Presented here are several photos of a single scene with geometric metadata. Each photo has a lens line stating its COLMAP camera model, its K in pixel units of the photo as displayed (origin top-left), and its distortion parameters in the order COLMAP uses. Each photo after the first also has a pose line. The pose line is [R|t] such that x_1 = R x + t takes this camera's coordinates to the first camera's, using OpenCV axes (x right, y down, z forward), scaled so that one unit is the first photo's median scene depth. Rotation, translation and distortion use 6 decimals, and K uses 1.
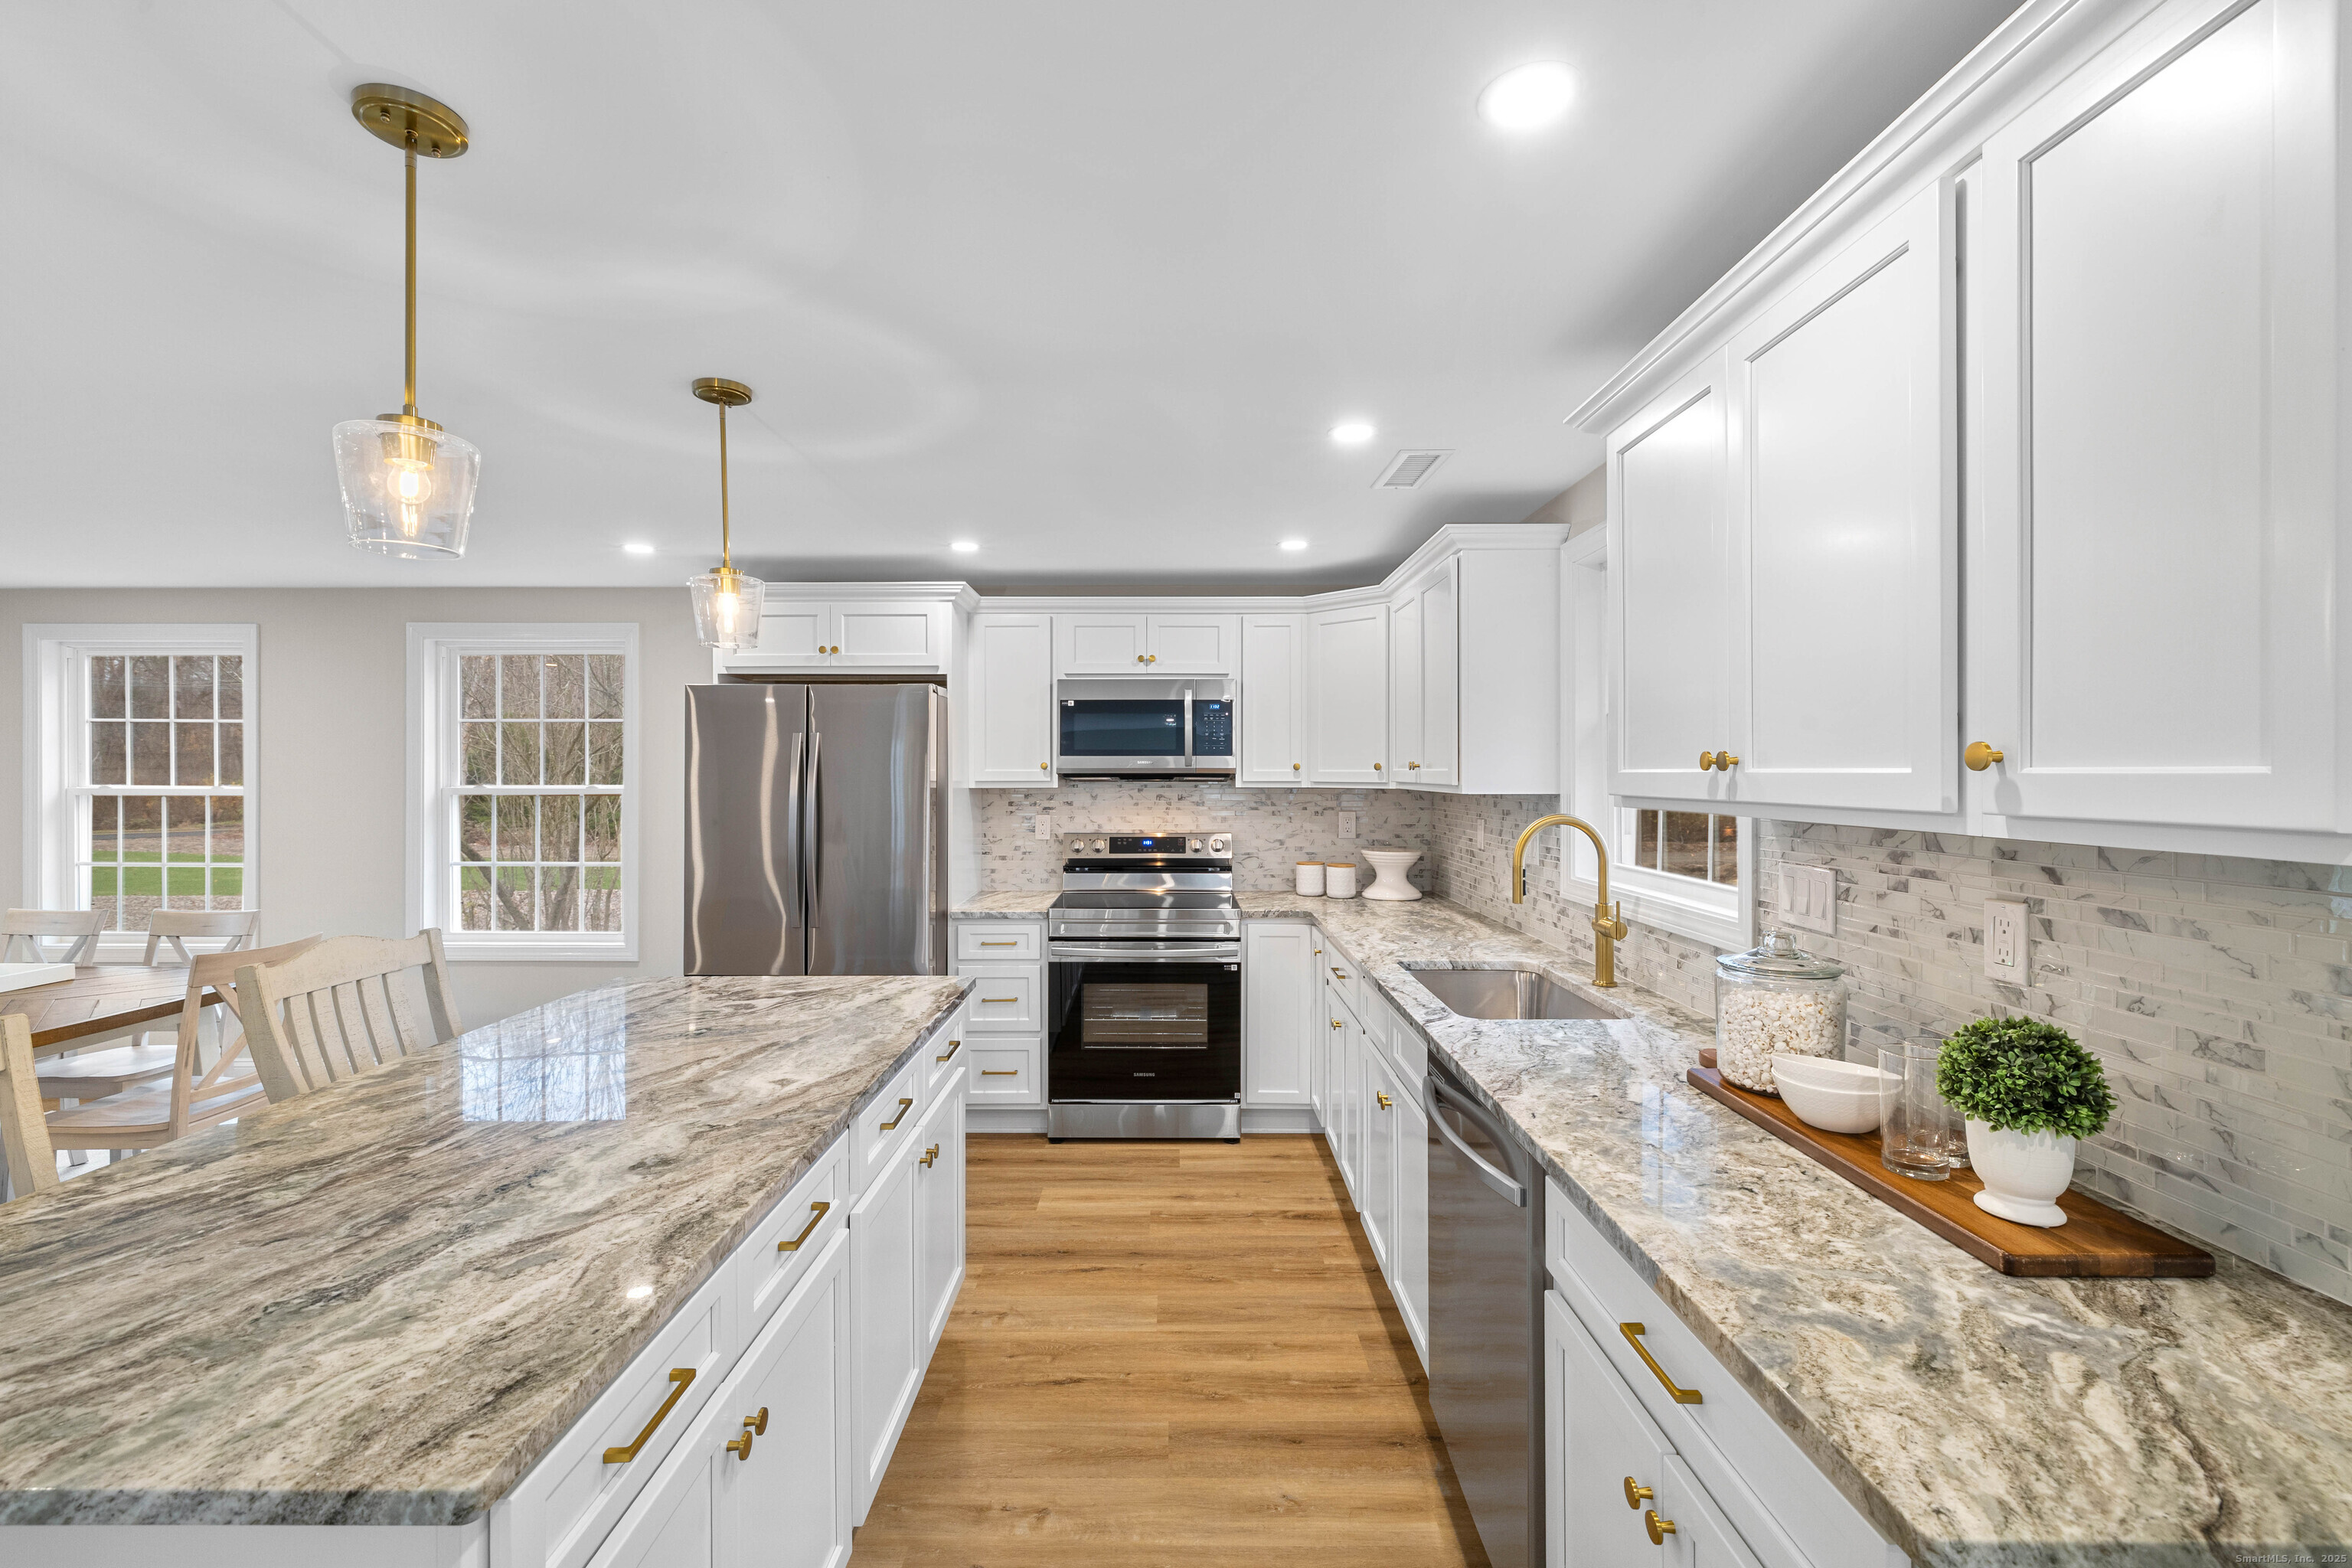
lens RADIAL K [[997.8, 0, 1162.2], [0, 997.8, 774.5], [0, 0, 1]] dist [-0.001882, 0.001425]
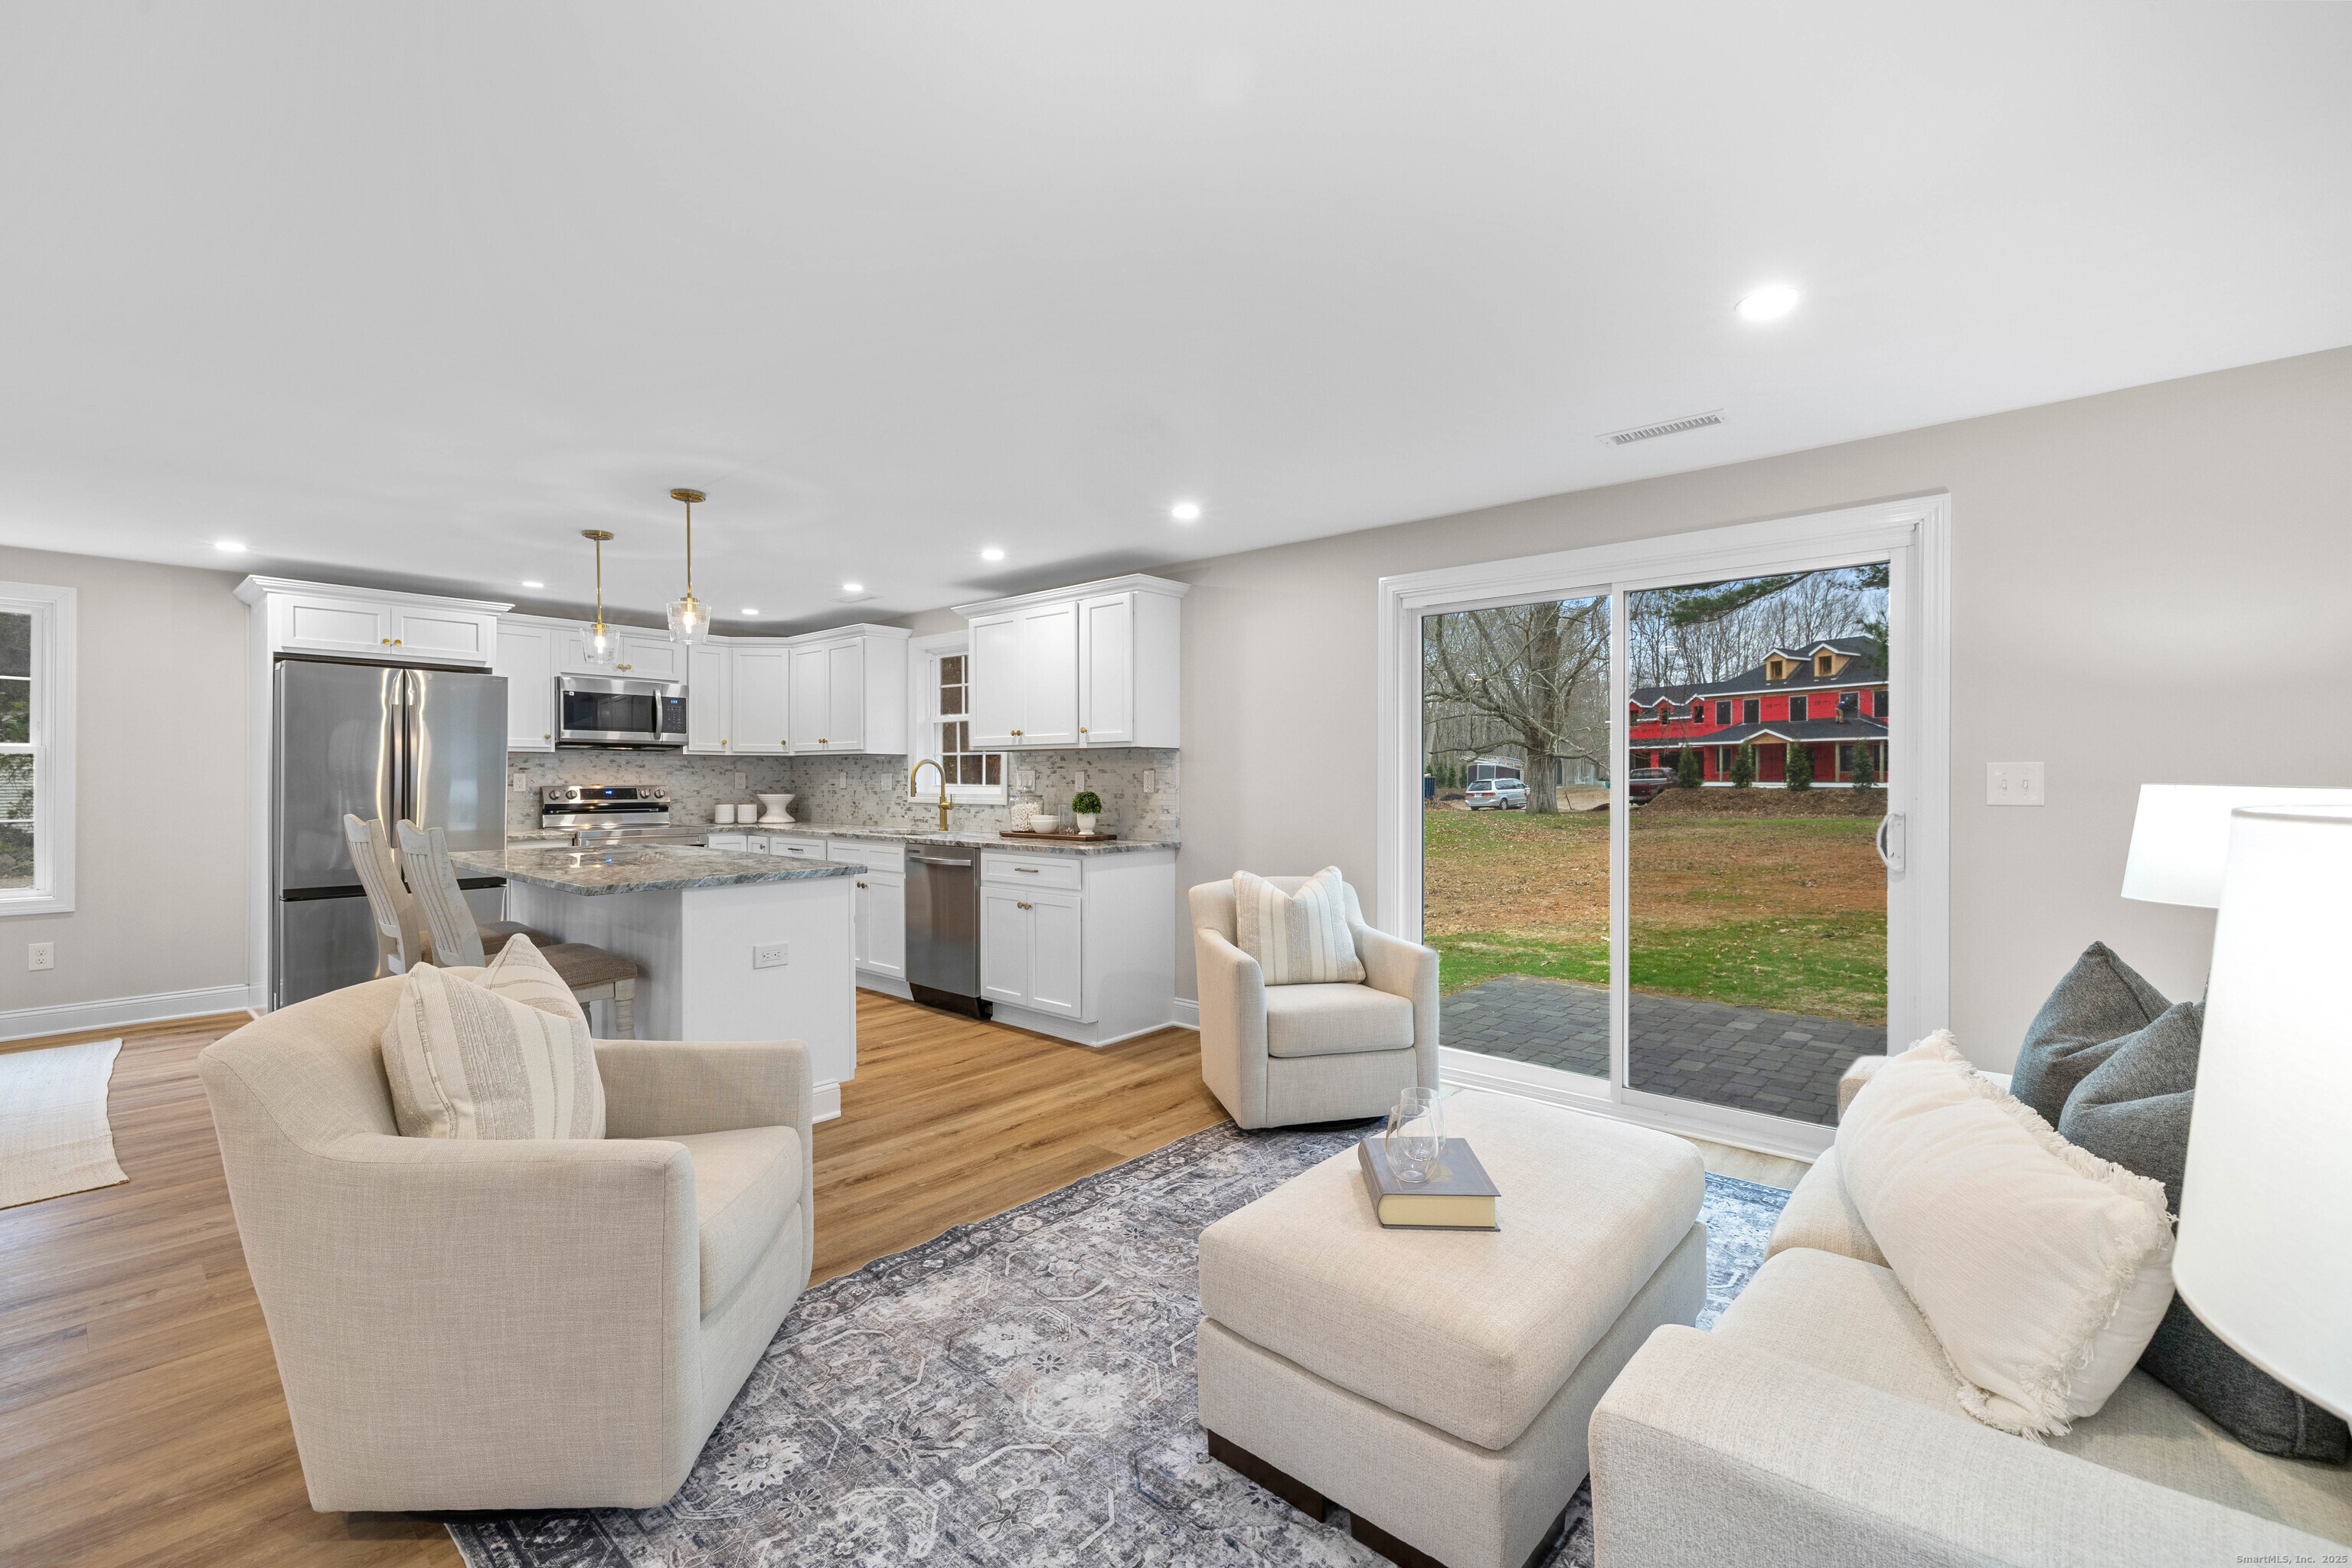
lens RADIAL K [[997.8, 0, 1156.3], [0, 997.8, 780.3], [0, 0, 1]] dist [-0.001882, 0.001425]
pose [[0.659517, -0.000328, 0.751690, -0.638235], [0.000243, 1.000000, 0.000222, 0.056025], [-0.751690, 0.000036, 0.659517, -0.606064]]
